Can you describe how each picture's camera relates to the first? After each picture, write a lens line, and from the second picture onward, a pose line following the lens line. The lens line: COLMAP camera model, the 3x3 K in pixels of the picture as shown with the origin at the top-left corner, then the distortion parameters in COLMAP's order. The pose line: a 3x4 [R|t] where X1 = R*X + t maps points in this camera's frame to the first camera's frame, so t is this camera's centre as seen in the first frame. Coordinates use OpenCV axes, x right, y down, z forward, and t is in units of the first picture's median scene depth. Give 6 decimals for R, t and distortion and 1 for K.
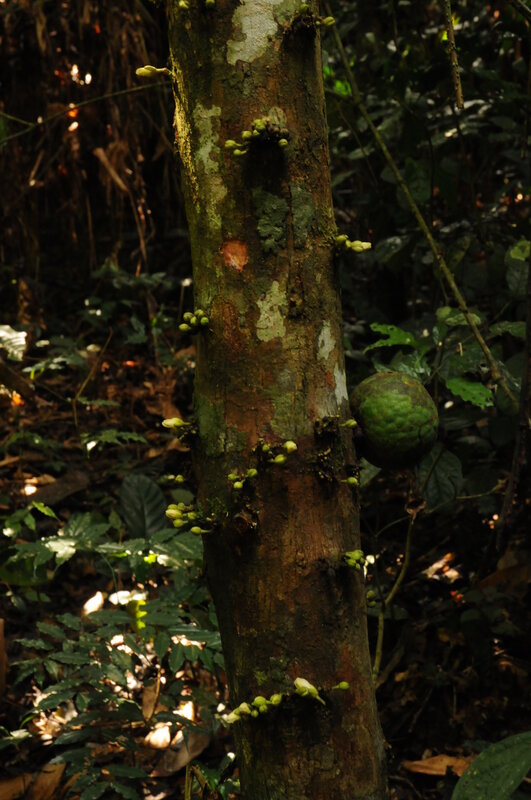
lens RADIAL K [[1293.9, 0, 268.0], [0, 1293.9, 396.6], [0, 0, 1]] dist [0.015605, 0.000000]
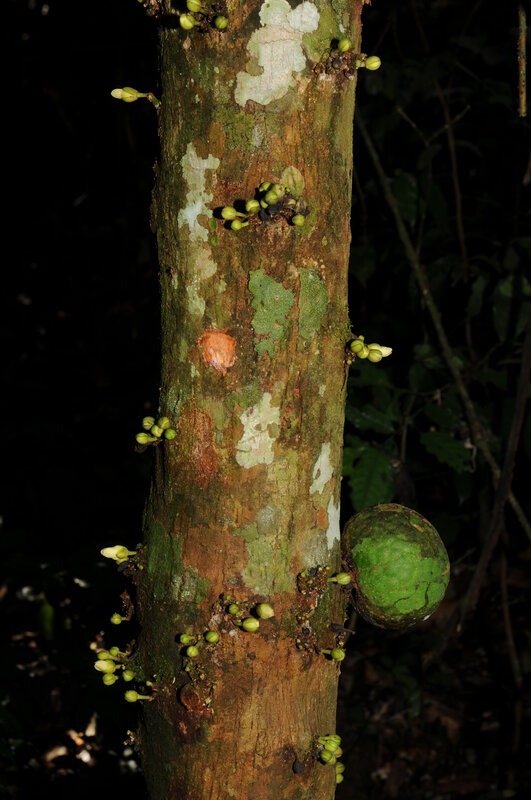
lens RADIAL K [[1293.9, 0, 262.4], [0, 1293.9, 402.2], [0, 0, 1]] dist [0.015605, 0.000000]
pose [[0.993473, 0.099671, 0.055473, -0.038961], [-0.102148, 0.993807, 0.043752, -0.115893], [-0.050768, -0.049133, 0.997501, 0.232418]]
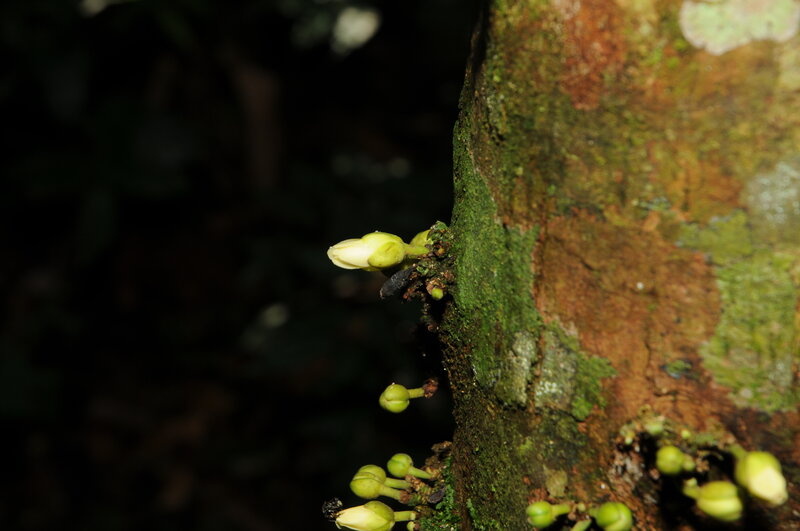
lens RADIAL K [[1794.0, 0, 399.2], [0, 1794.0, 264.0], [0, 0, 1]] dist [-0.034733, 0.000000]
pose [[0.978165, 0.110638, -0.175932, 0.004142], [-0.037733, 0.926997, 0.373167, -0.130430], [0.204375, -0.358380, 0.910930, 0.658985]]
